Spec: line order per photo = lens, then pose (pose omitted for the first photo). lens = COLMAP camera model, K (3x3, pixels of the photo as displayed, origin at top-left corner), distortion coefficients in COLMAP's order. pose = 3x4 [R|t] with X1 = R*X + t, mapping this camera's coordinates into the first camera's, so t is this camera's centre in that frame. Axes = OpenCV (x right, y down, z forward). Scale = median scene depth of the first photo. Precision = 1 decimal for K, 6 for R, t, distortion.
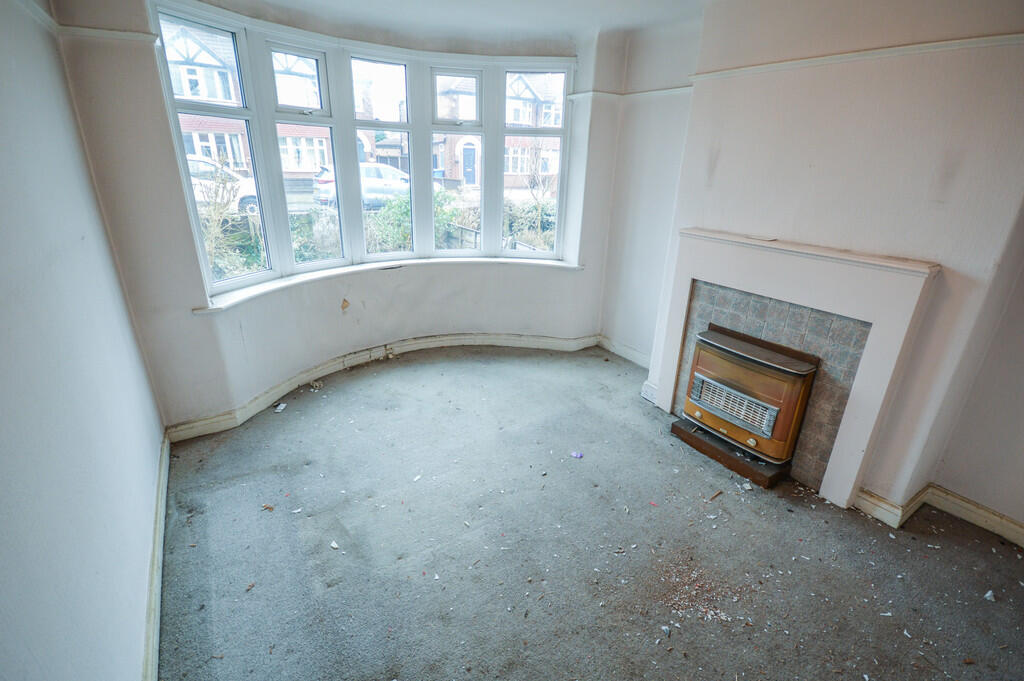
lens RADIAL K [[484.8, 0, 512.0], [0, 484.8, 340.5], [0, 0, 1]] dist [-0.002788, -0.000219]
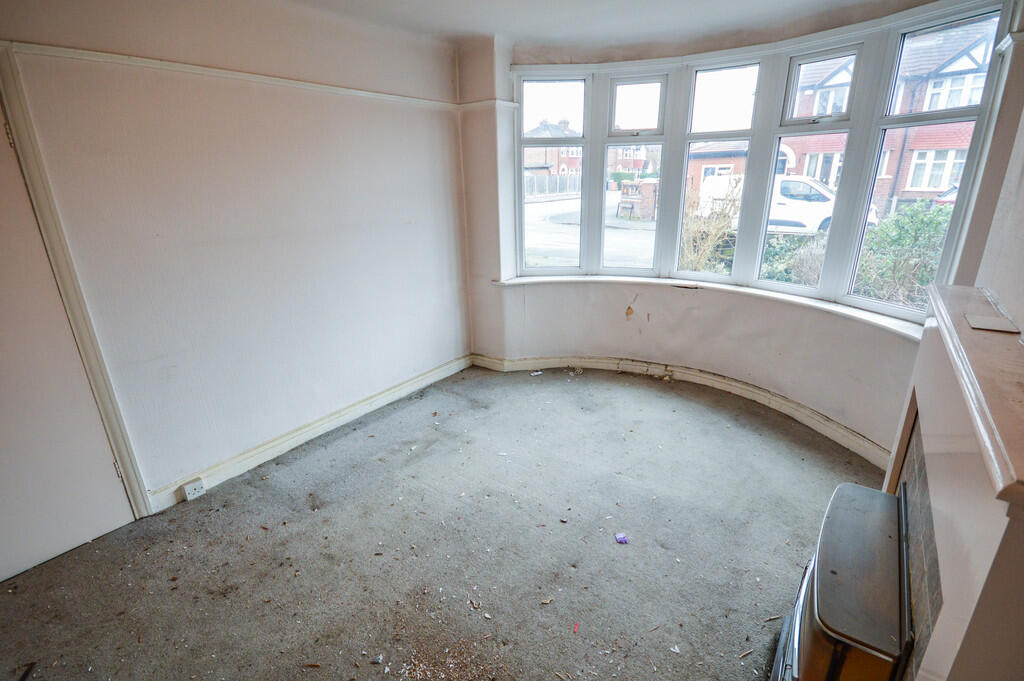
lens RADIAL K [[502.1, 0, 512.0], [0, 502.1, 340.5], [0, 0, 1]] dist [-0.004680, -0.000050]
pose [[0.346719, 0.258344, -0.901689, 0.564042], [-0.304598, 0.940232, 0.152263, -0.103786], [0.887133, 0.221860, 0.404688, 0.351669]]
